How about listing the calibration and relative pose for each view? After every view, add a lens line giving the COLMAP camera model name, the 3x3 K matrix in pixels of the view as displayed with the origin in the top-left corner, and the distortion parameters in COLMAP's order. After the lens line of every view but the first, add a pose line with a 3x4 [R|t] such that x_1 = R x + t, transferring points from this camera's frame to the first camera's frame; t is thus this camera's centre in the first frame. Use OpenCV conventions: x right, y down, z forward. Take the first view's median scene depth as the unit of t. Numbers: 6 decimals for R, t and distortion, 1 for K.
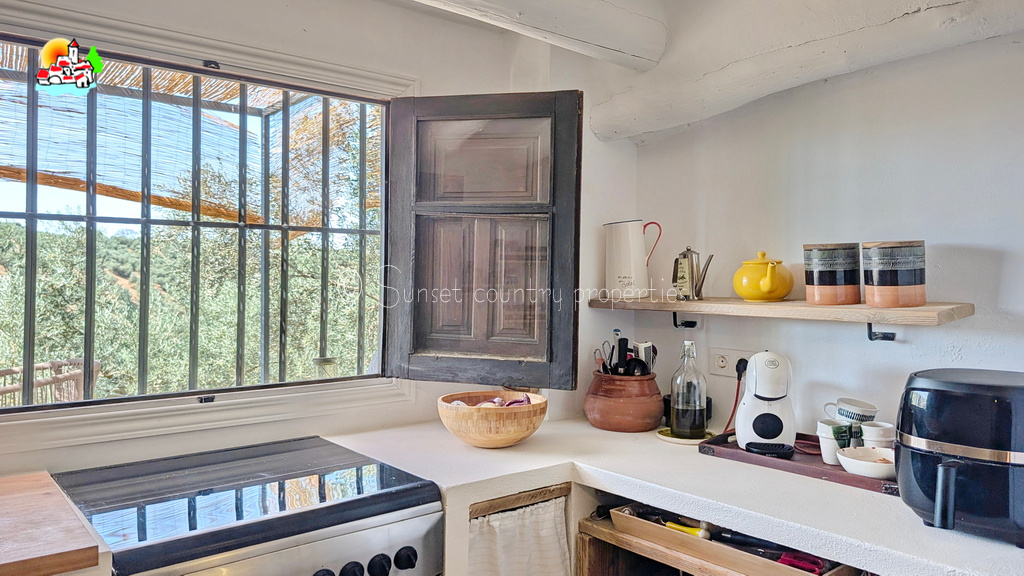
lens RADIAL K [[721.6, 0, 512.0], [0, 721.6, 288.0], [0, 0, 1]] dist [0.007564, -0.000056]
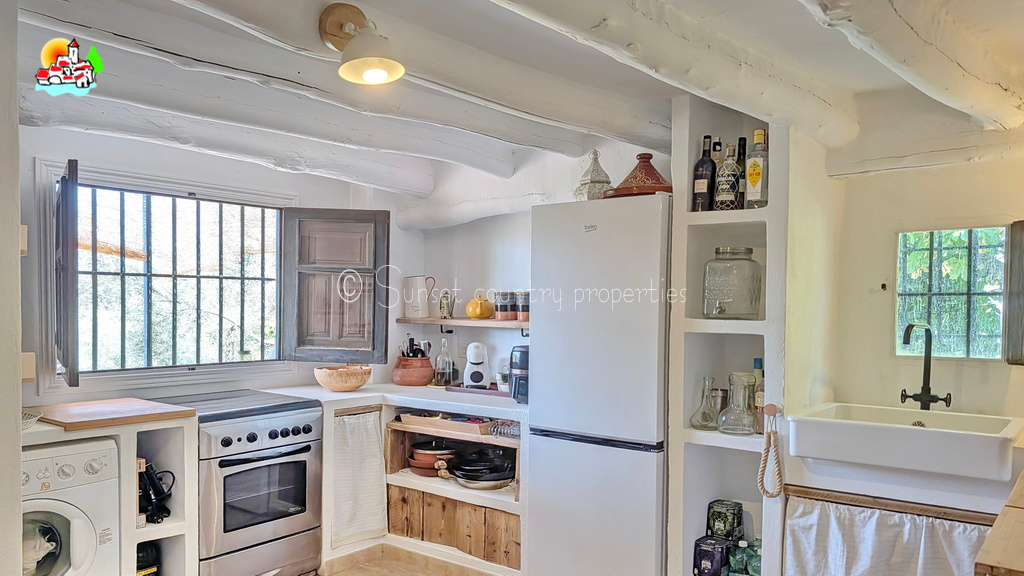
lens RADIAL K [[738.3, 0, 535.7], [0, 738.3, 331.2], [0, 0, 1]] dist [0.010182, 0.000075]
pose [[0.968113, -0.001363, 0.250510, -0.021683], [-0.005088, 0.999672, 0.025103, -0.000628], [-0.250462, -0.025577, 0.967788, -1.027544]]
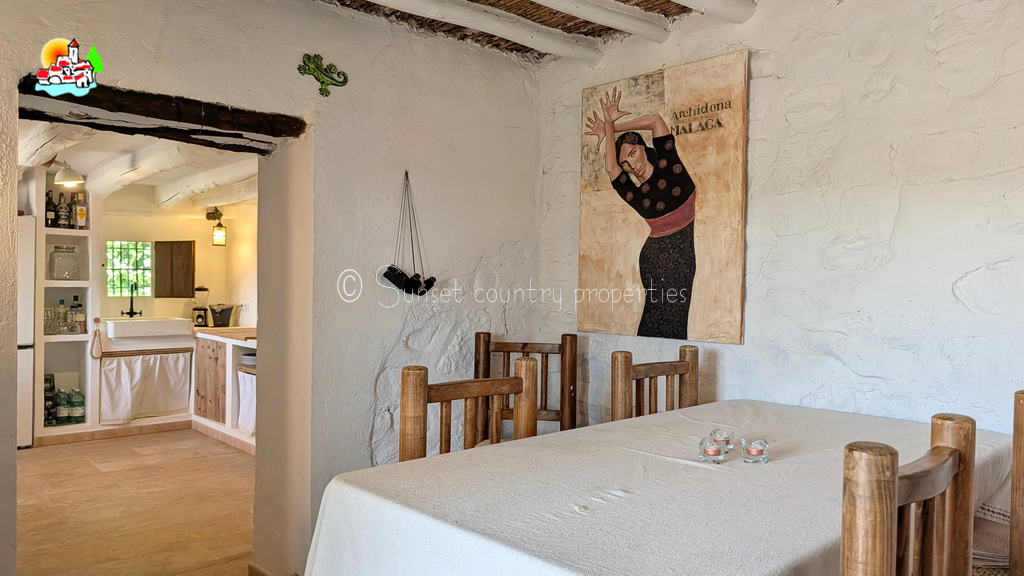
lens RADIAL K [[721.6, 0, 512.0], [0, 721.6, 288.0], [0, 0, 1]] dist [0.007564, -0.000056]
pose [[-0.085186, -0.009419, 0.996321, -2.202726], [-0.003759, 0.999951, 0.009132, 0.006913], [-0.996358, -0.002968, -0.085217, -1.267915]]
